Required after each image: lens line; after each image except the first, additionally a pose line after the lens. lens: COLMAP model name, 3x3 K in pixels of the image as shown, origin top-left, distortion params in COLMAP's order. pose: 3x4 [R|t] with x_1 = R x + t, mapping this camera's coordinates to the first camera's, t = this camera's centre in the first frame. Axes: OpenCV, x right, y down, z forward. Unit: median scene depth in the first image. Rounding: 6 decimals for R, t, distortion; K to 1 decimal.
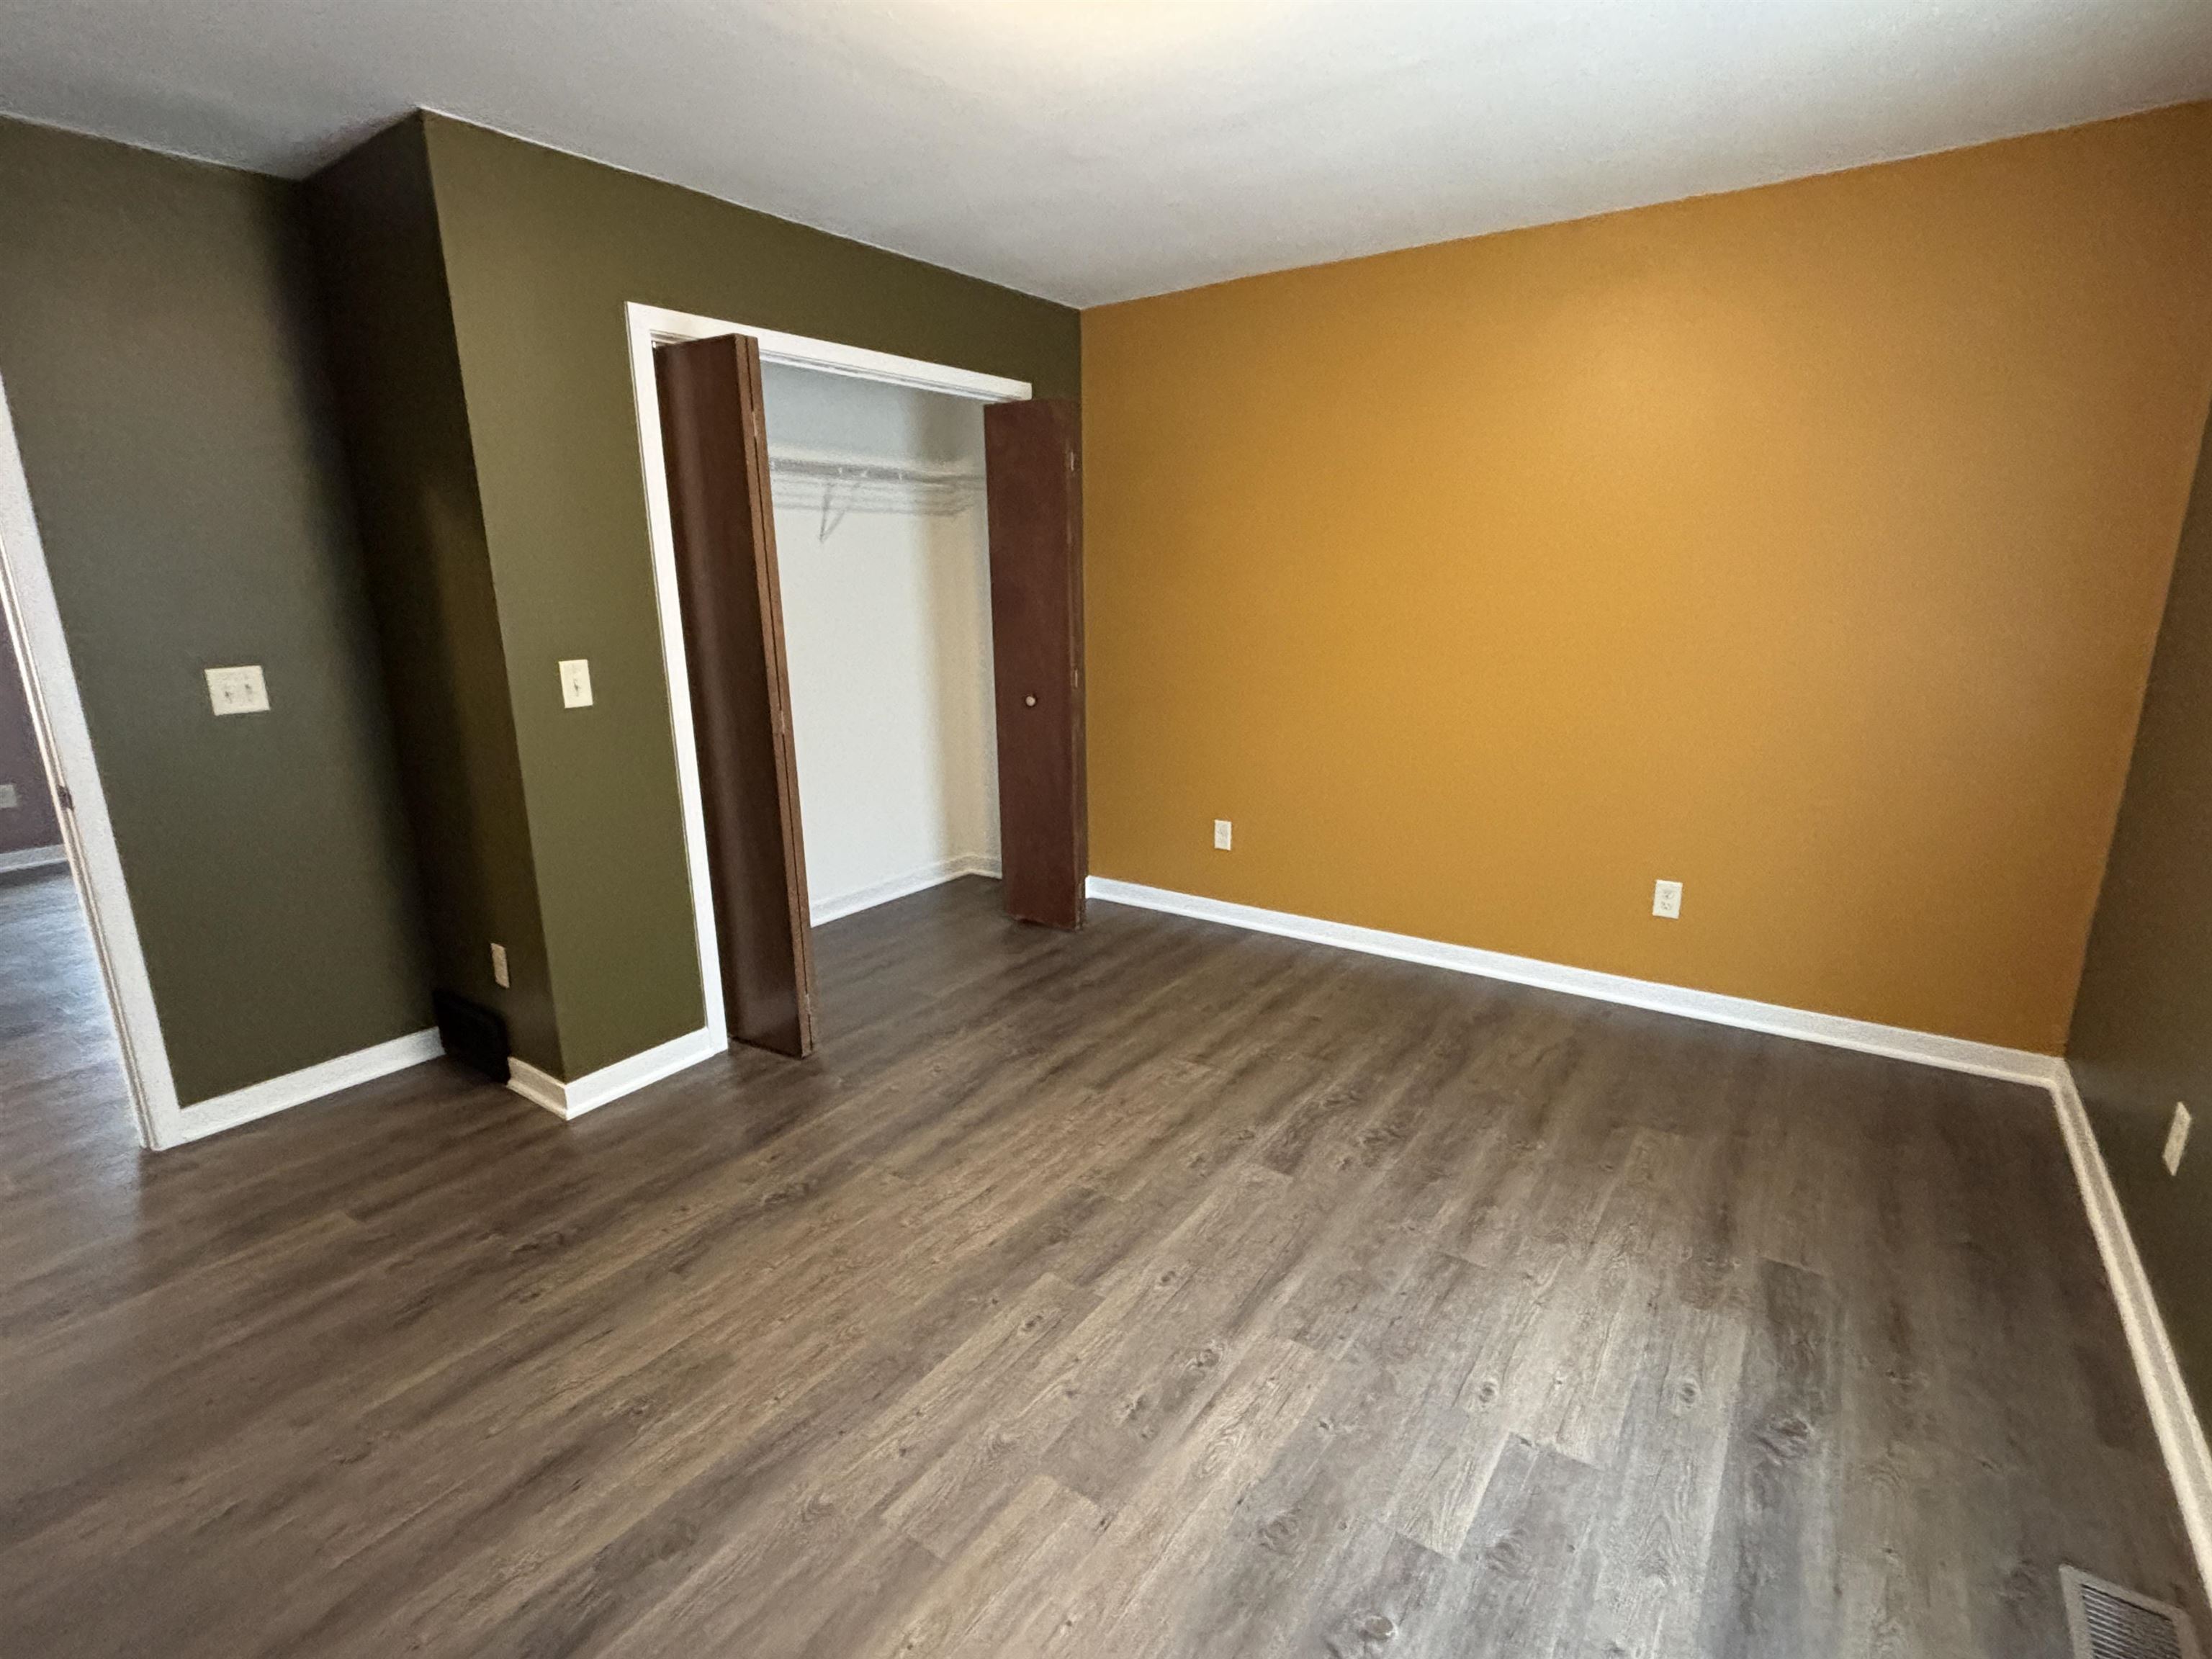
lens RADIAL K [[1062.6, 0, 1106.0], [0, 1062.6, 829.5], [0, 0, 1]] dist [-0.001607, -0.000456]
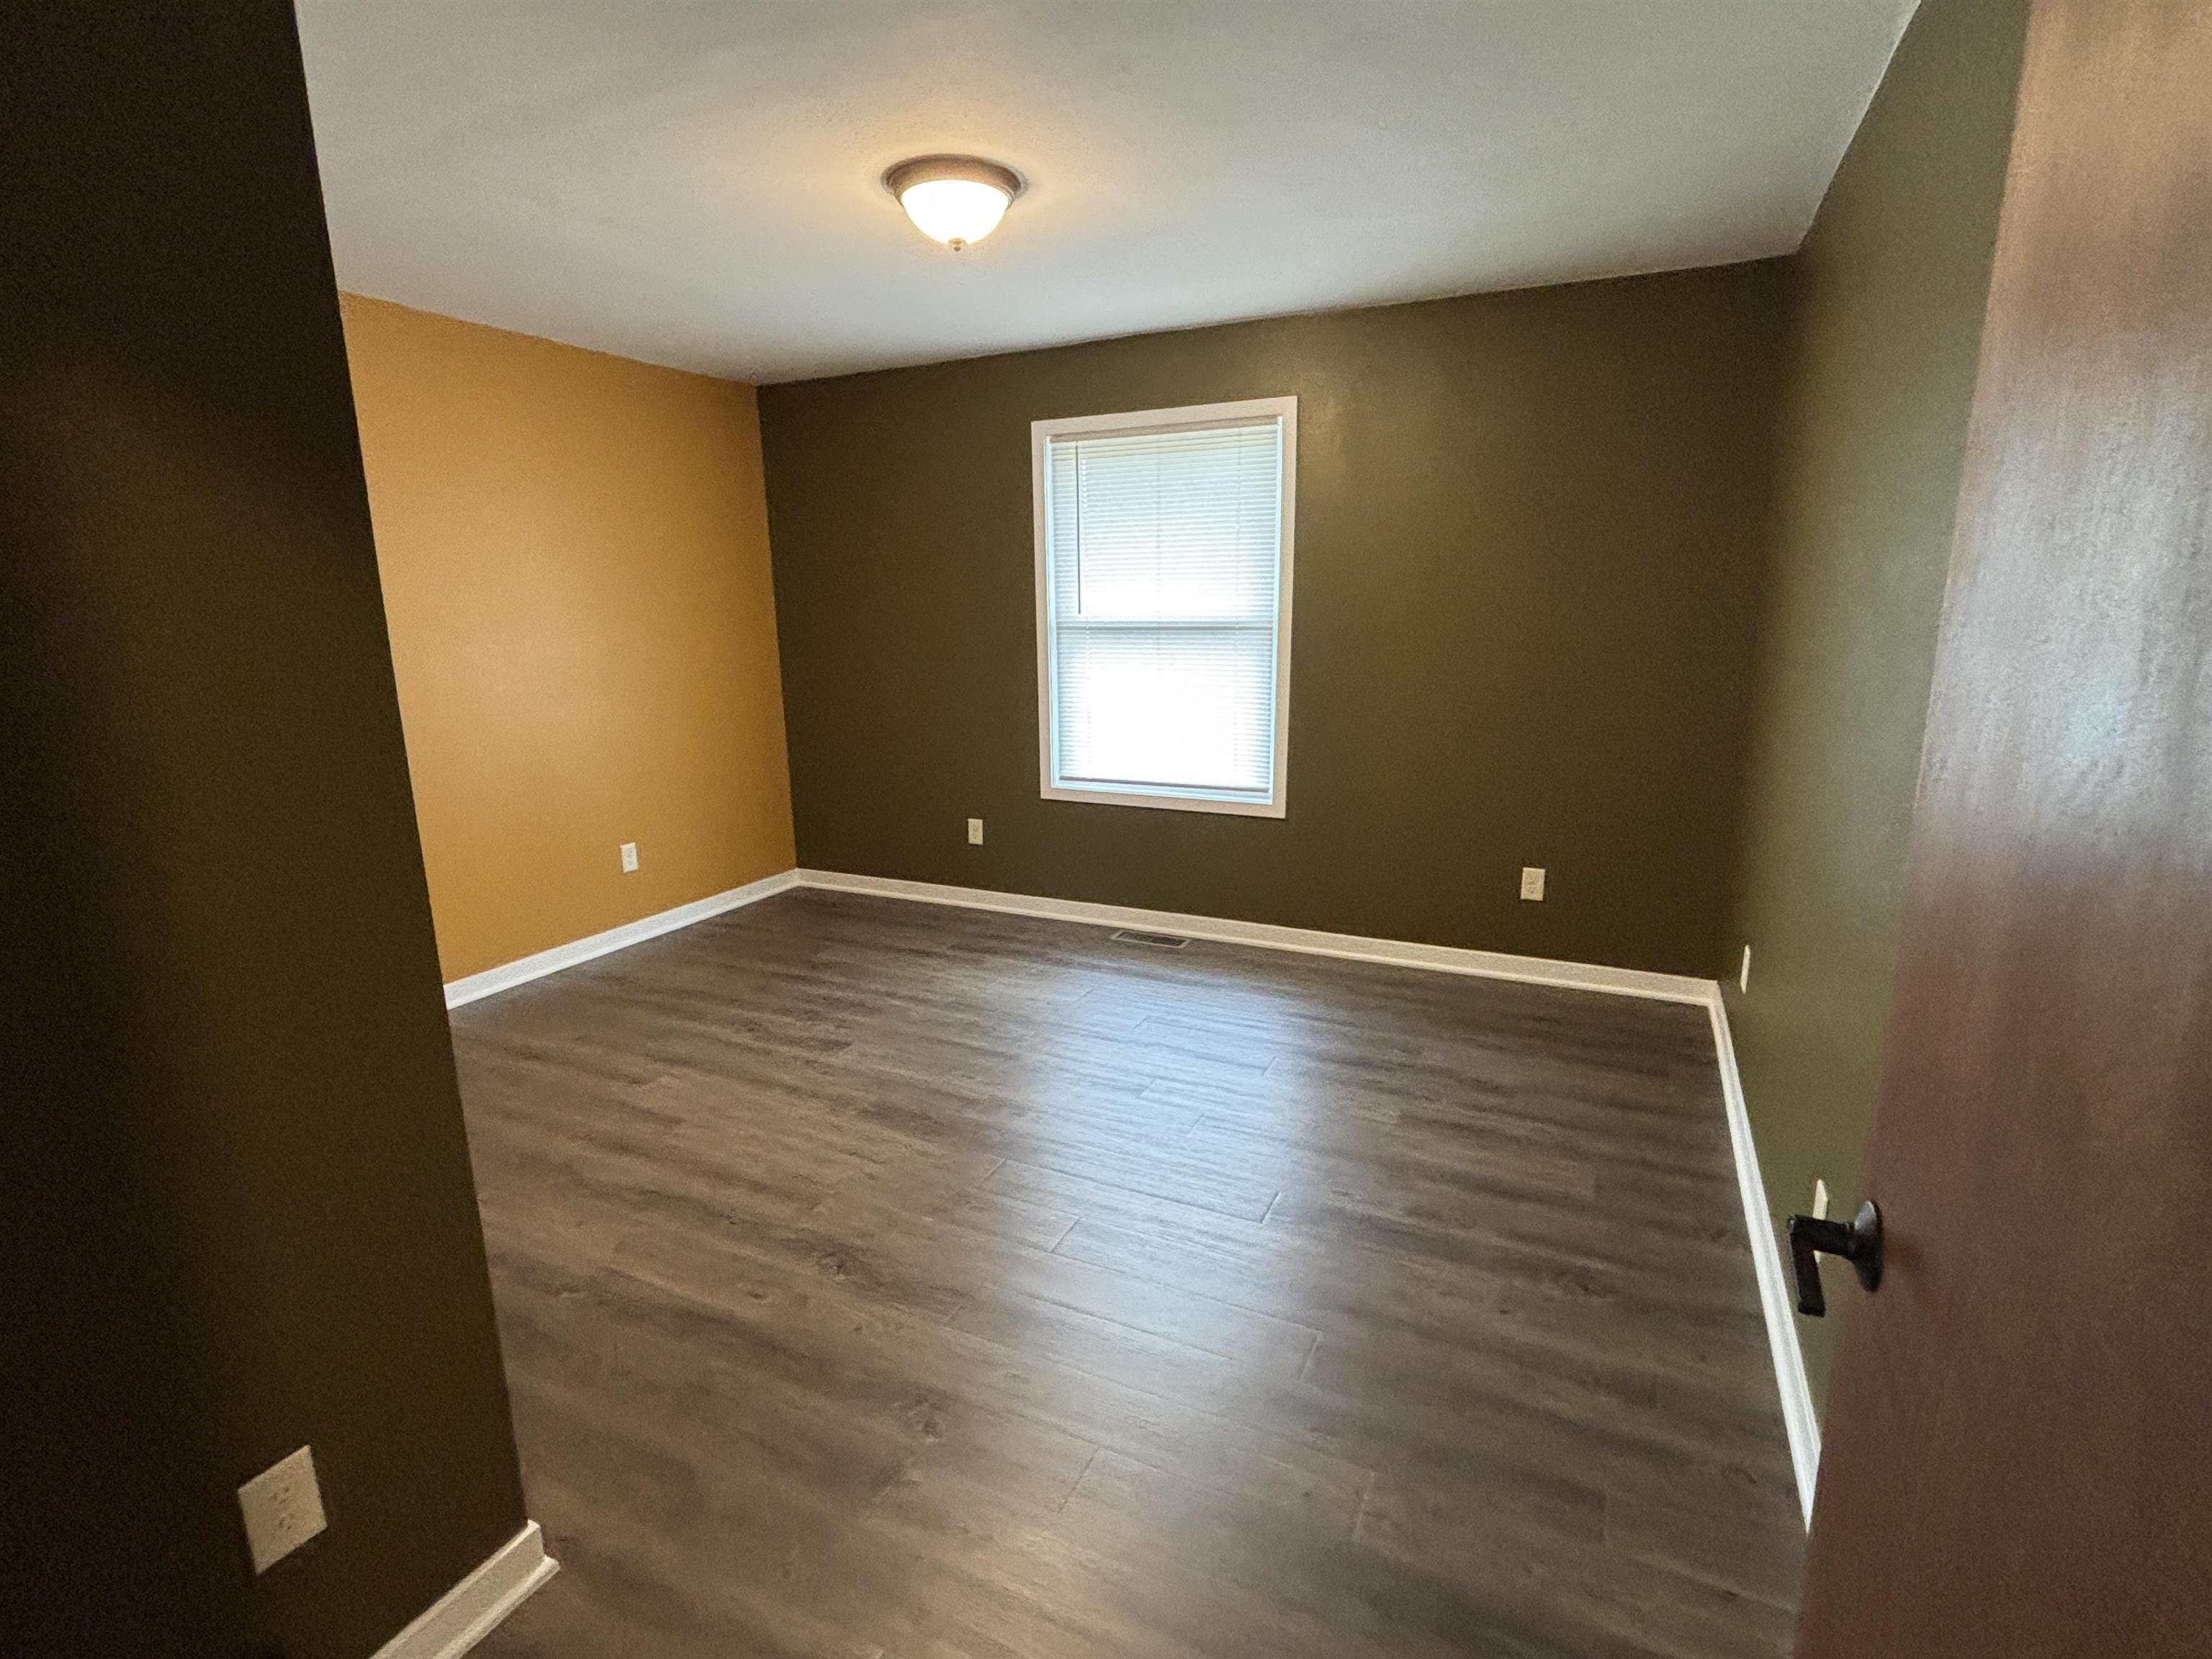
lens RADIAL K [[1062.6, 0, 1106.0], [0, 1062.6, 829.5], [0, 0, 1]] dist [-0.001607, -0.000456]
pose [[-0.171361, -0.196609, 0.965391, -1.061498], [0.247340, 0.939918, 0.235325, -0.165158], [-0.953655, 0.279105, -0.112436, 0.695217]]
